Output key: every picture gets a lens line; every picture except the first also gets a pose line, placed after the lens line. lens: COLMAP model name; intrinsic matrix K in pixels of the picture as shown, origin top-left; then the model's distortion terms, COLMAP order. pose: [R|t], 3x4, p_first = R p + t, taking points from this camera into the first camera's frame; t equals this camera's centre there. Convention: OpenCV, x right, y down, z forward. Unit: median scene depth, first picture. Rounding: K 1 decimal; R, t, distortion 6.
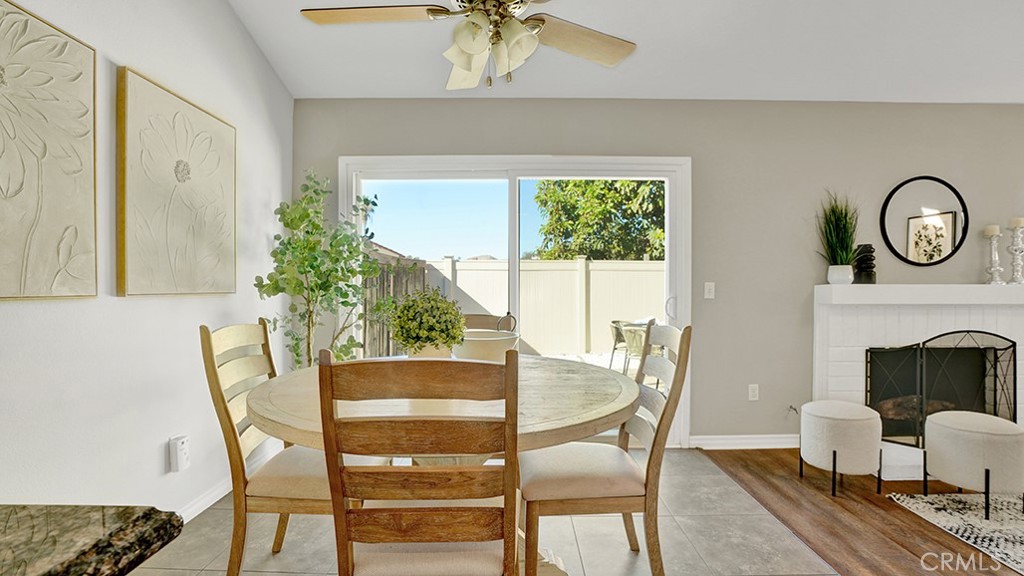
lens RADIAL K [[473.3, 0, 505.5], [0, 473.3, 290.3], [0, 0, 1]] dist [-0.064926, 0.022259]
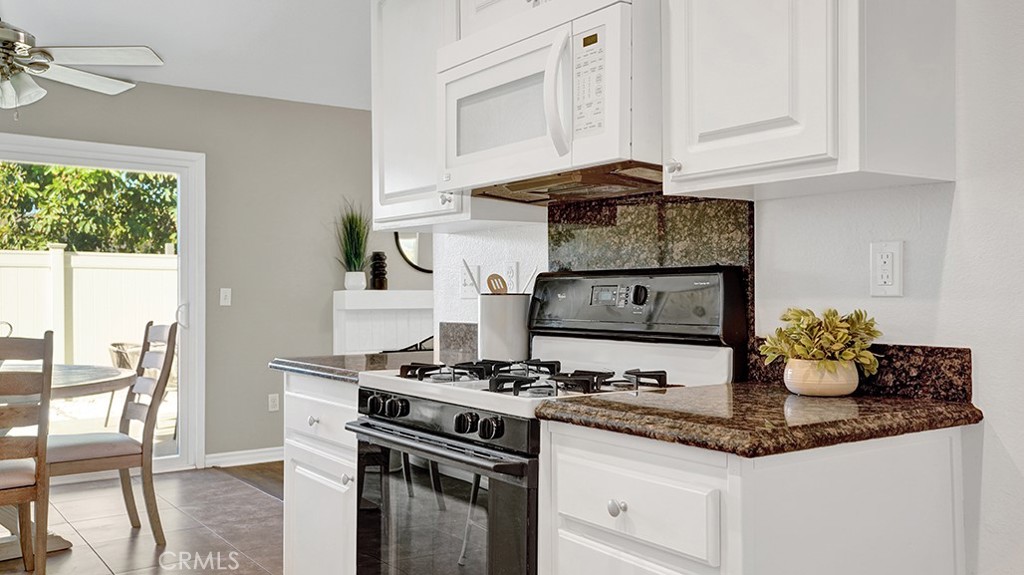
lens RADIAL K [[903.6, 0, 512.0], [0, 903.6, 287.5], [0, 0, 1]] dist [0.046630, 0.012488]
pose [[0.803670, 0.002458, 0.595070, -0.191526], [0.007287, 0.999876, -0.013971, 0.011263], [-0.595031, 0.015565, 0.803552, -0.828062]]
